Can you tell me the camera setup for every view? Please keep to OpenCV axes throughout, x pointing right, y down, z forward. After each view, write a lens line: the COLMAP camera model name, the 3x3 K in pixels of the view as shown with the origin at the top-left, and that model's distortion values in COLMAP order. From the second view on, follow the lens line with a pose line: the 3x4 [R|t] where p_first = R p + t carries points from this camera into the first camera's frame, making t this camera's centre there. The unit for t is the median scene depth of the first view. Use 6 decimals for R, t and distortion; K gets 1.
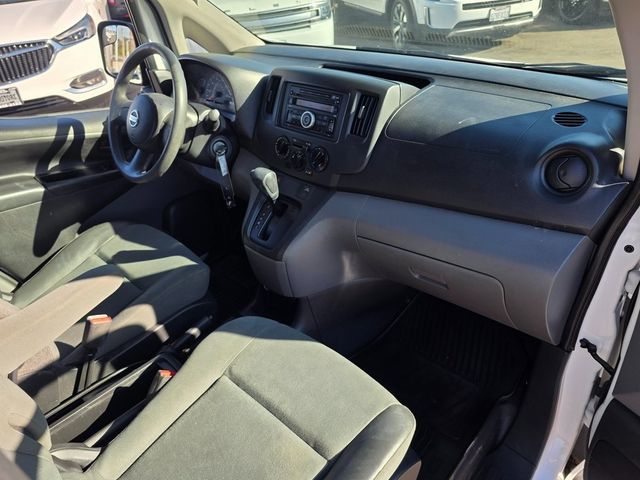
lens RADIAL K [[452.8, 0, 323.0], [0, 452.8, 242.4], [0, 0, 1]] dist [0.035205, -0.000665]
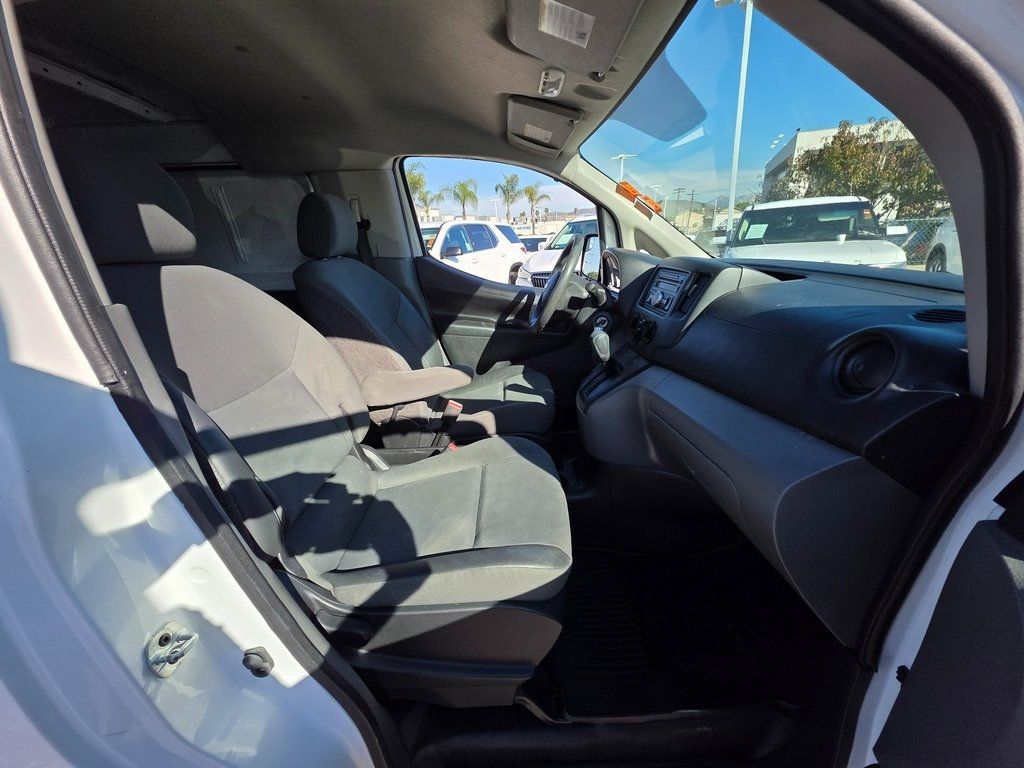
lens RADIAL K [[406.3, 0, 525.0], [0, 406.3, 384.1], [0, 0, 1]] dist [0.005554, 0.000298]
pose [[0.703742, 0.262769, -0.660076, 0.420529], [-0.386134, 0.921349, -0.044899, 0.074082], [0.596362, 0.286475, 0.749856, 0.158848]]
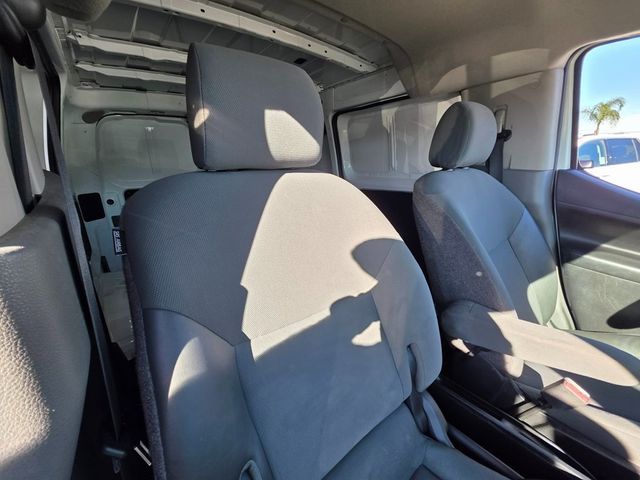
lens RADIAL K [[253.9, 0, 321.7], [0, 253.9, 240.3], [0, 0, 1]] dist [0.005554, 0.000298]
pose [[-0.131335, 0.334750, -0.933110, -0.026693], [-0.508452, 0.785282, 0.353282, 0.005597], [0.851016, 0.520840, 0.067069, 0.322500]]
